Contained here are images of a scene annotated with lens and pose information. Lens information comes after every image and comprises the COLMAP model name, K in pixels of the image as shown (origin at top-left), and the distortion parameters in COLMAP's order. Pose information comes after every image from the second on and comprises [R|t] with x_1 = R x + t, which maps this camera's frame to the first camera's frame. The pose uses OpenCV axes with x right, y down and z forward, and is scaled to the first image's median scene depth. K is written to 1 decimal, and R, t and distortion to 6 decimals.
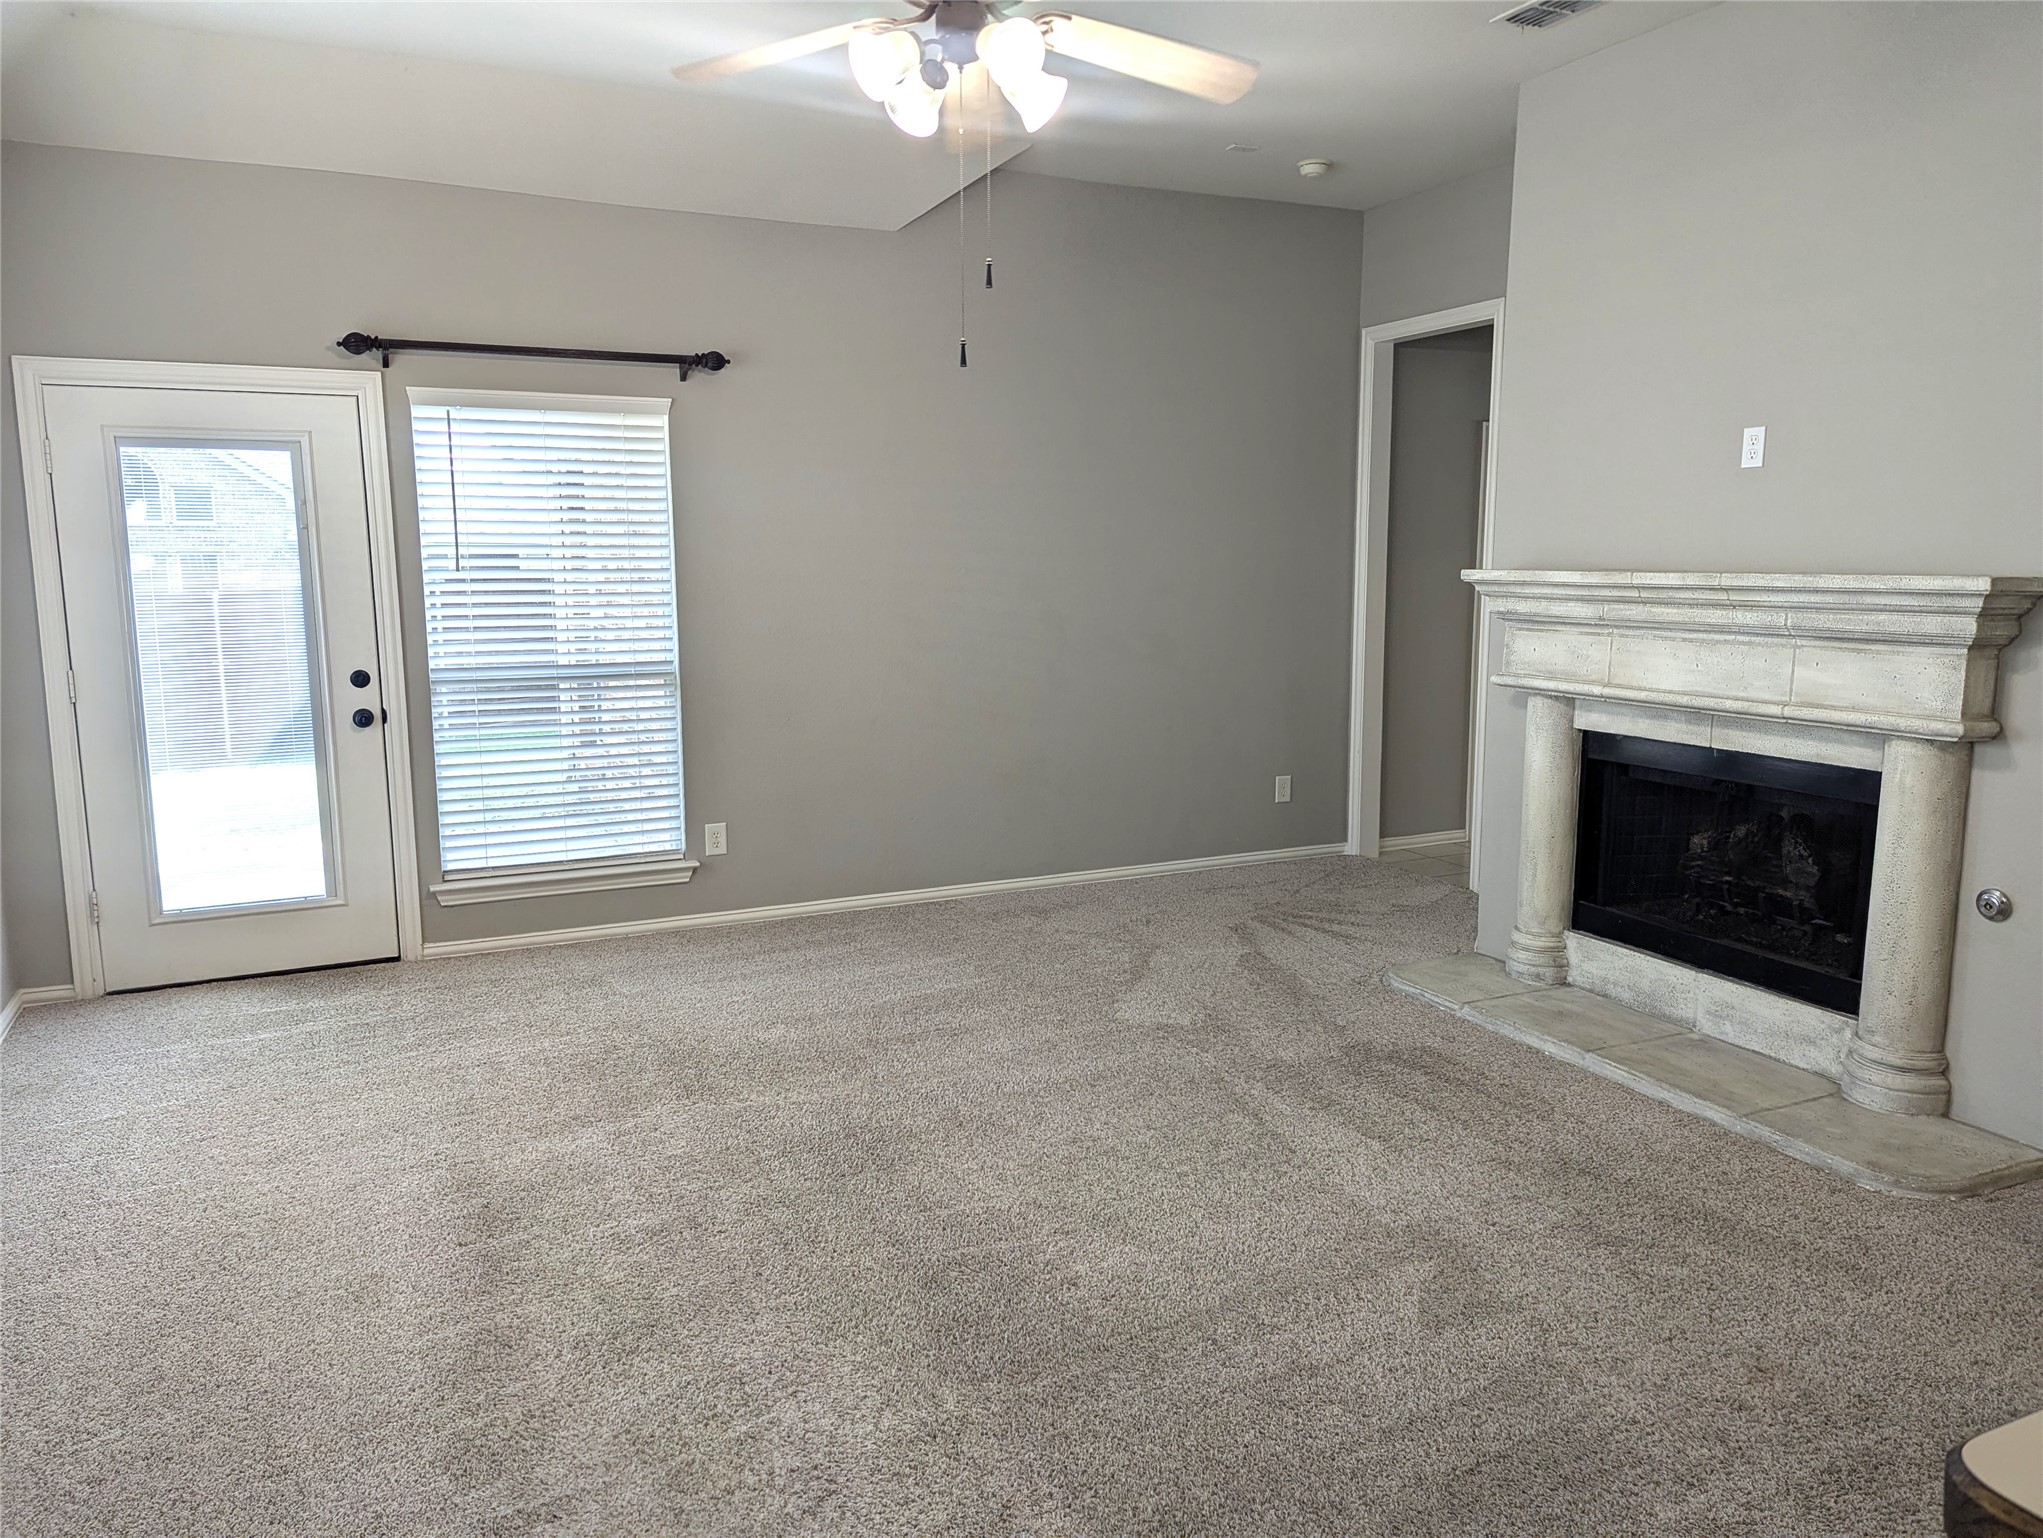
lens RADIAL K [[1430.1, 0, 1030.3], [0, 1430.1, 756.4], [0, 0, 1]] dist [0.064476, -0.056200]
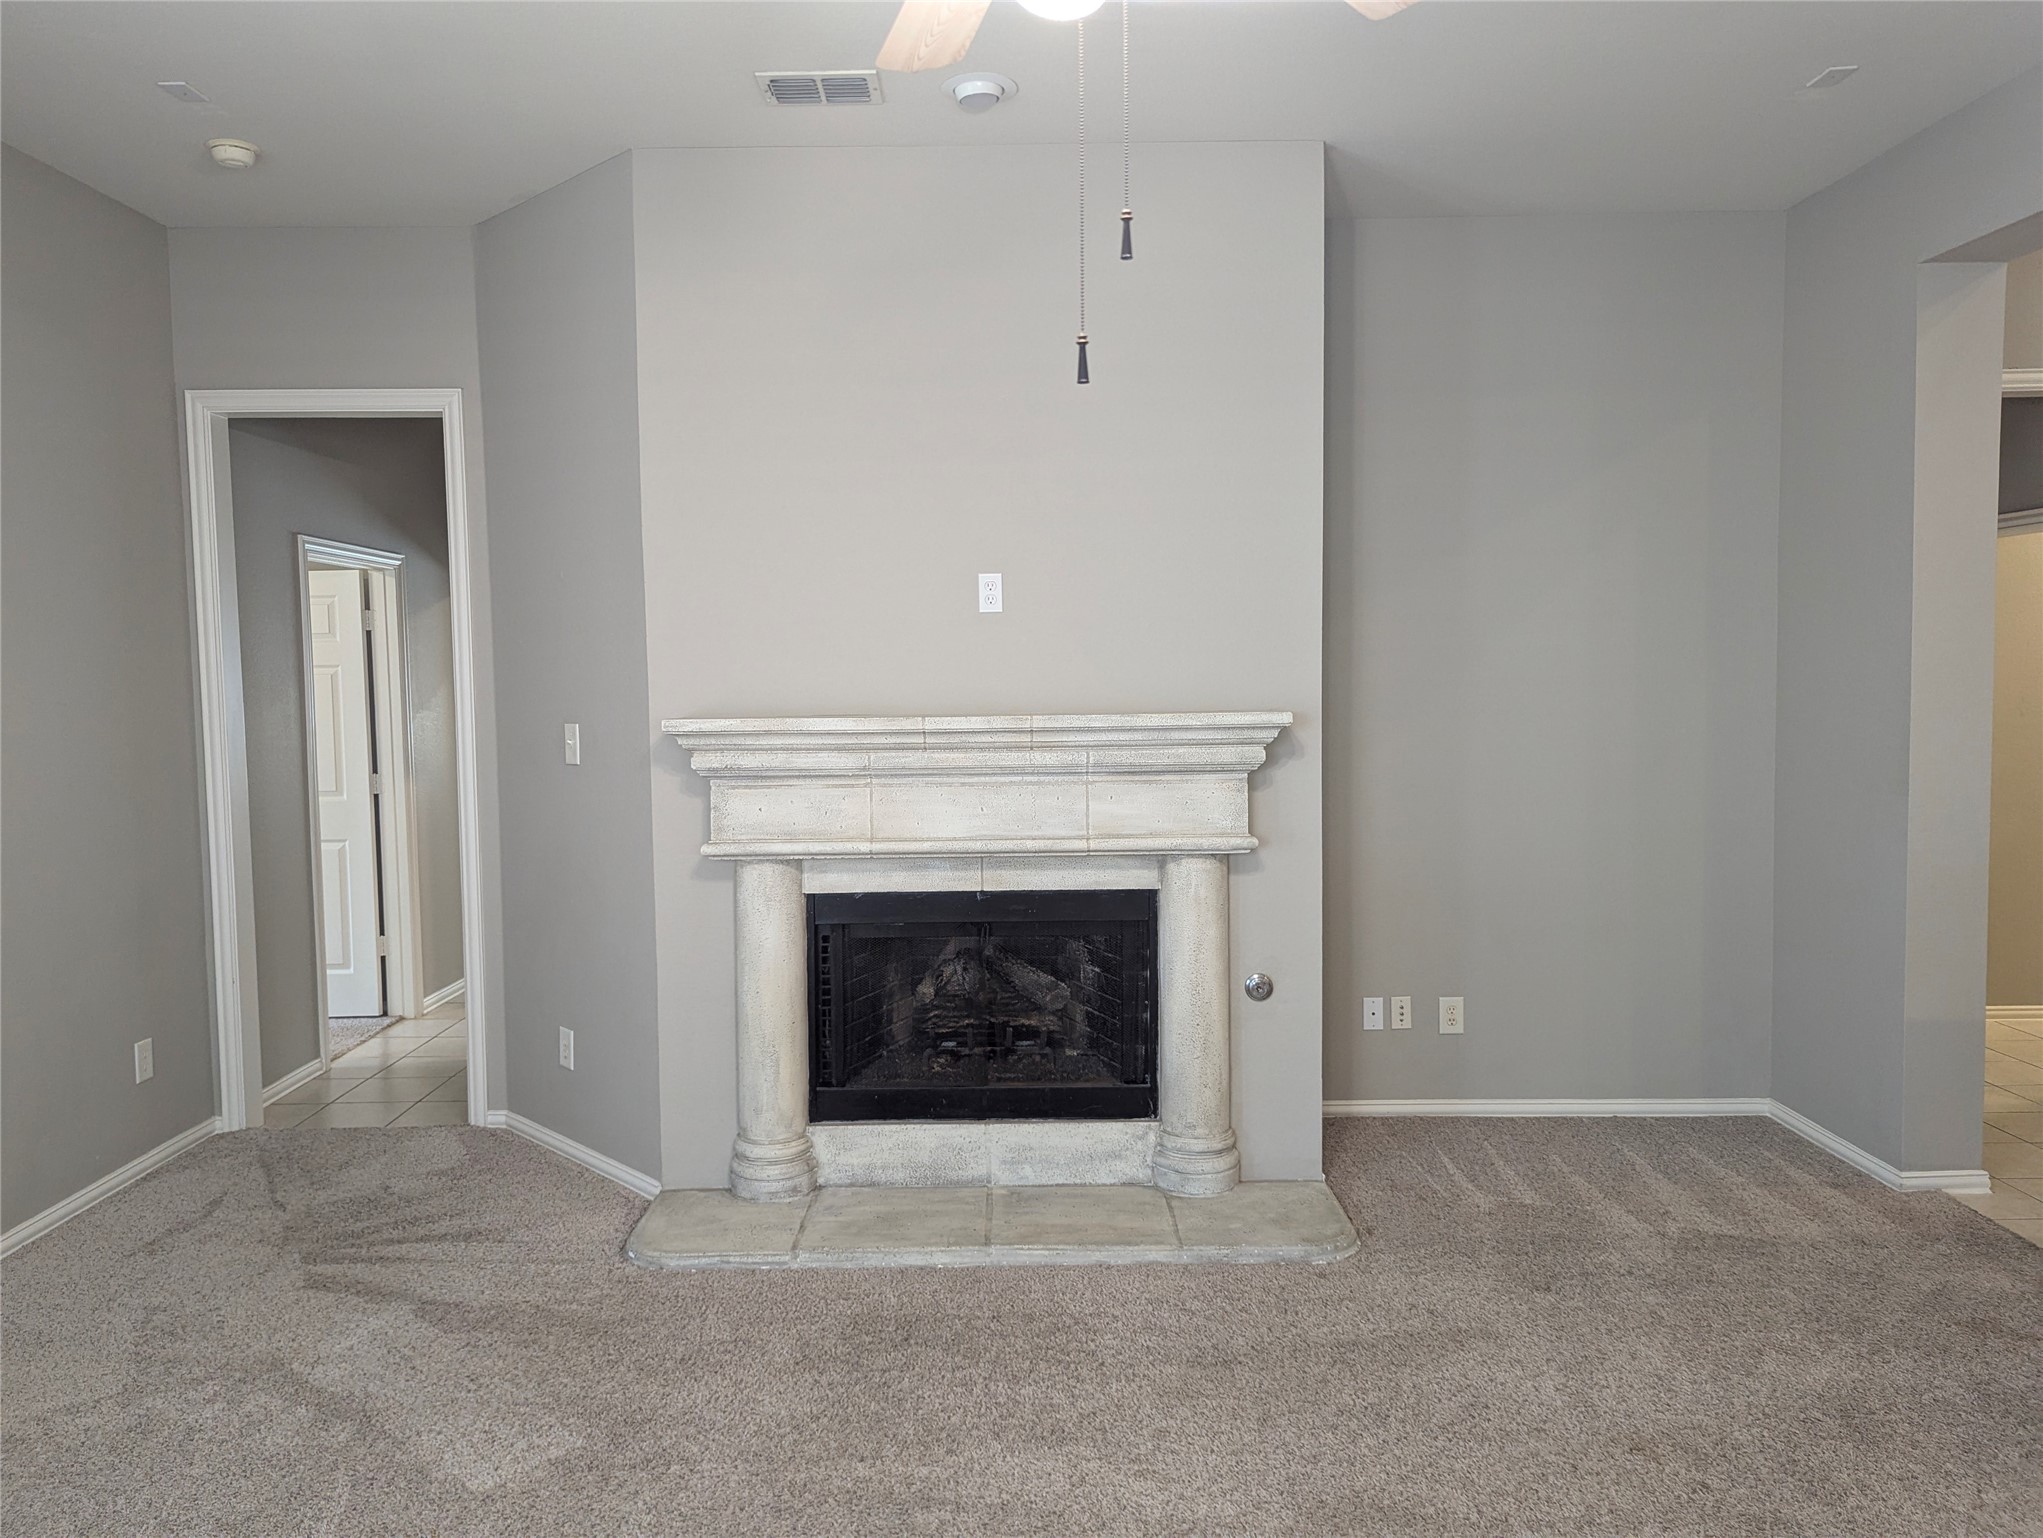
lens RADIAL K [[1435.8, 0, 1012.2], [0, 1435.8, 755.3], [0, 0, 1]] dist [0.063625, -0.058760]
pose [[0.432231, -0.053185, 0.900193, -0.365383], [0.141126, 0.989948, -0.009274, -0.079348], [-0.890651, 0.131049, 0.435392, 0.504384]]
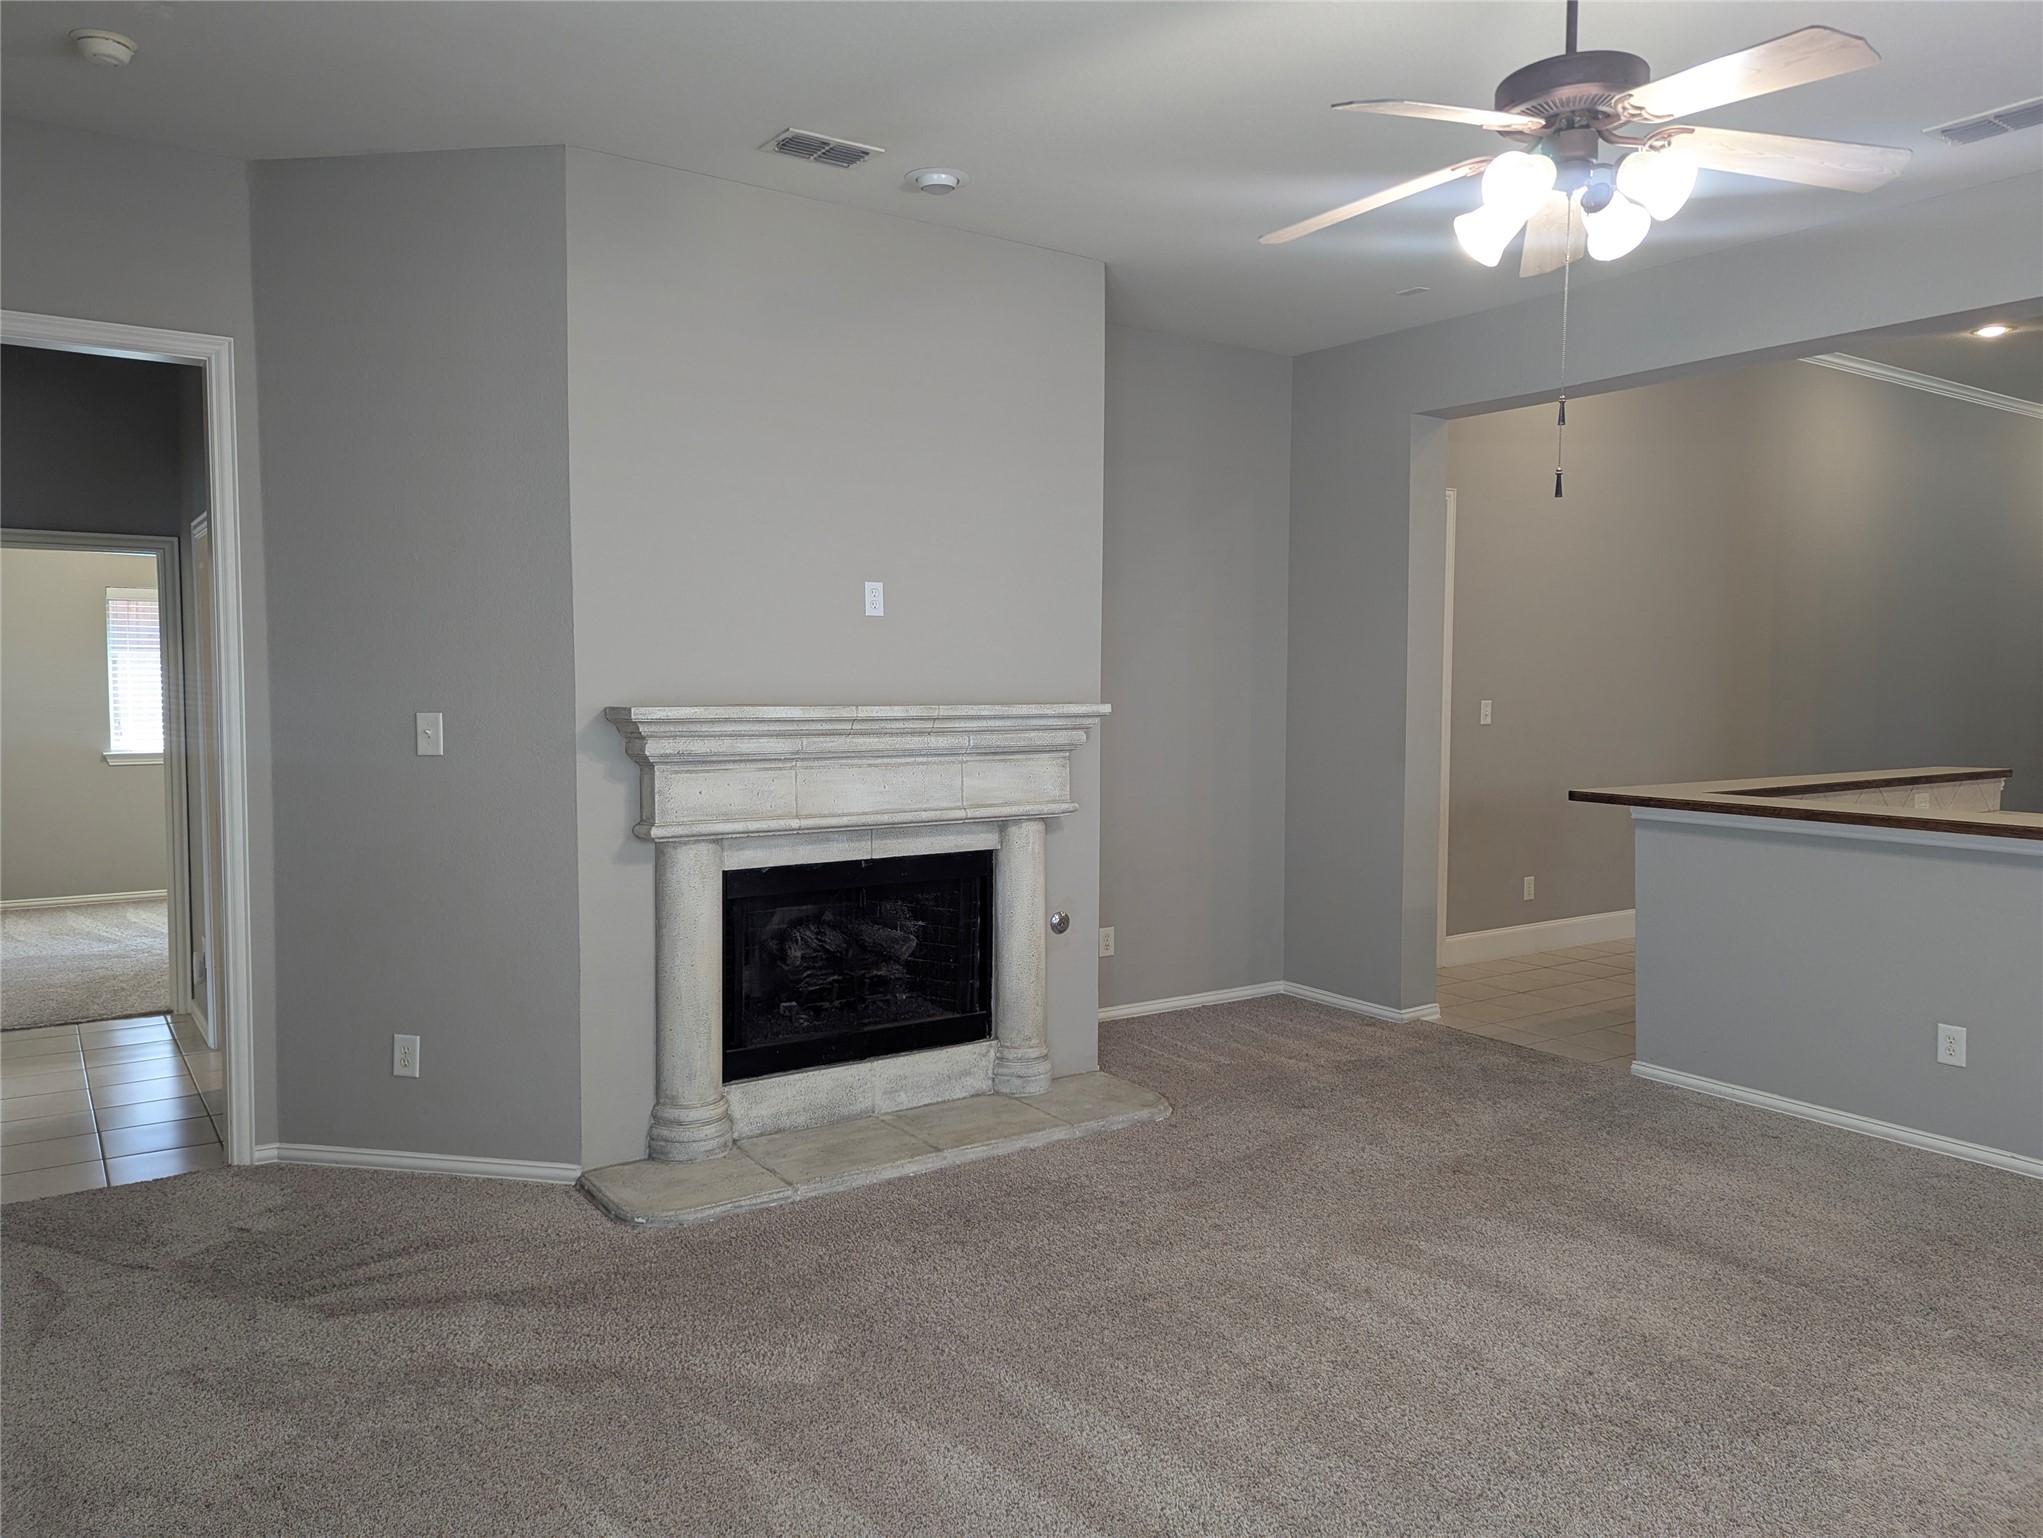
lens RADIAL K [[1430.1, 0, 1030.3], [0, 1430.1, 756.4], [0, 0, 1]] dist [0.064476, -0.056200]
pose [[-0.156367, -0.052868, 0.986283, -0.598197], [0.137398, 0.987693, 0.074727, -0.140326], [-0.978096, 0.147199, -0.147179, 0.954688]]
